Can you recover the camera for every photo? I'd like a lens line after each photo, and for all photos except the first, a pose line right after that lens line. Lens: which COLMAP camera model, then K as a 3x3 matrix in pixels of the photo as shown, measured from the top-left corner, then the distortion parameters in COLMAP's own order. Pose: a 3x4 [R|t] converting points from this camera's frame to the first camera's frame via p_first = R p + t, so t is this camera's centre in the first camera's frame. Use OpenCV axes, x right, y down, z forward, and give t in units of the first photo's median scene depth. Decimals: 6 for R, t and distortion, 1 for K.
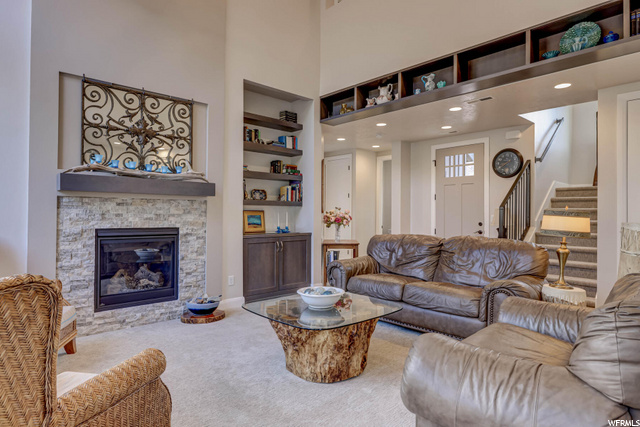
lens RADIAL K [[362.6, 0, 319.6], [0, 362.6, 212.1], [0, 0, 1]] dist [-0.006599, 0.000659]
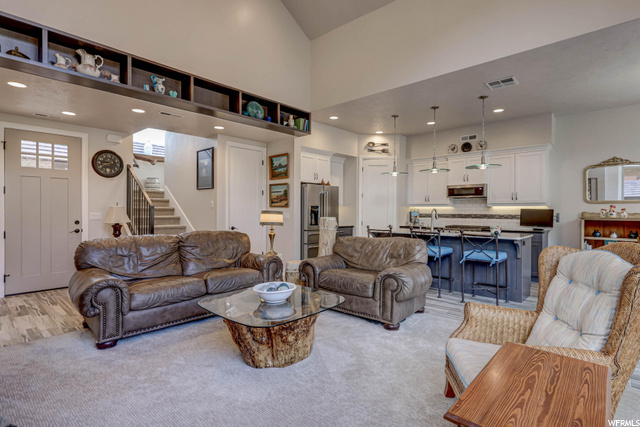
lens RADIAL K [[317.7, 0, 322.6], [0, 317.7, 212.9], [0, 0, 1]] dist [0.003006, 0.000277]
pose [[-0.083512, -0.017124, 0.996360, -0.645224], [-0.008438, 0.999829, 0.016476, -0.016292], [-0.996471, -0.007031, -0.083642, 0.622904]]
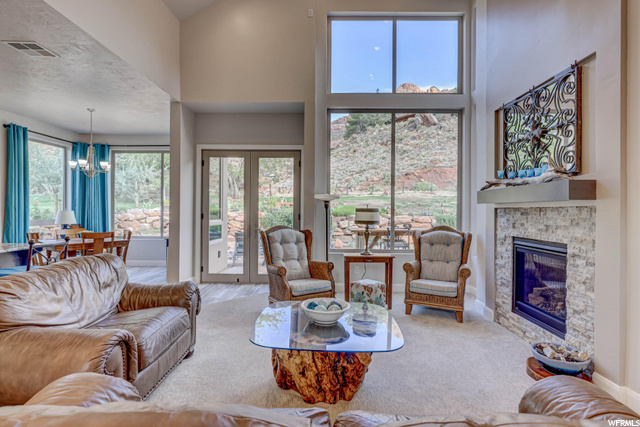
lens RADIAL K [[331.2, 0, 319.8], [0, 331.2, 212.3], [0, 0, 1]] dist [-0.002961, 0.000144]
pose [[-0.687360, -0.009828, -0.726250, 0.443097], [-0.009984, 0.999942, -0.004083, -0.014464], [0.726248, 0.004444, -0.687419, 1.079038]]
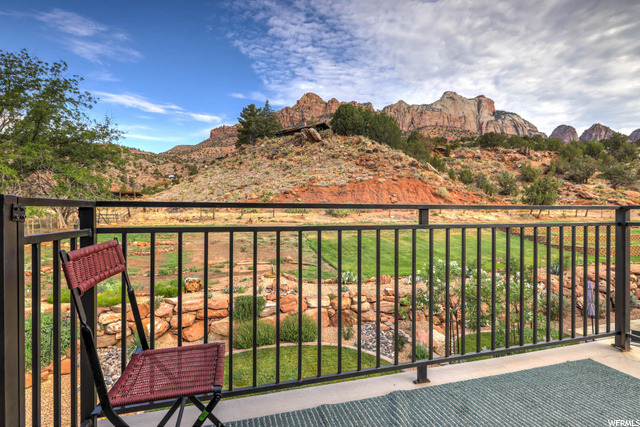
lens RADIAL K [[317.7, 0, 318.9], [0, 317.7, 212.9], [0, 0, 1]] dist [0.003006, 0.000277]
pose [[-0.454742, -0.007461, -0.890592, -0.965120], [-0.001092, 0.999969, -0.007820, -0.744574], [0.890622, -0.002583, -0.454736, 1.426267]]
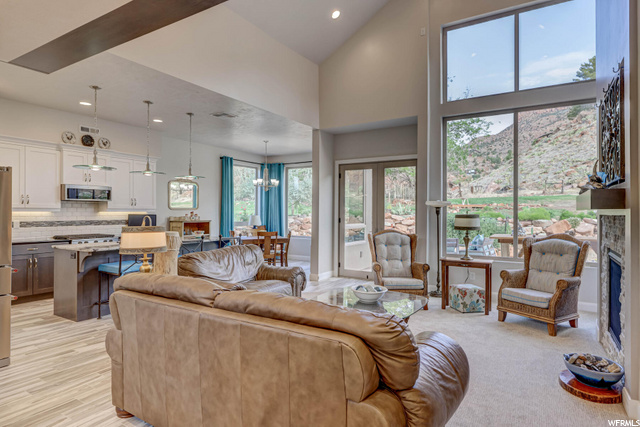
lens RADIAL K [[362.6, 0, 317.7], [0, 362.6, 213.3], [0, 0, 1]] dist [-0.006599, 0.000659]
pose [[-0.964654, -0.012101, -0.263241, 0.354200], [-0.011895, 0.999926, -0.002376, -0.029187], [0.263251, 0.000840, -0.964727, 1.488254]]
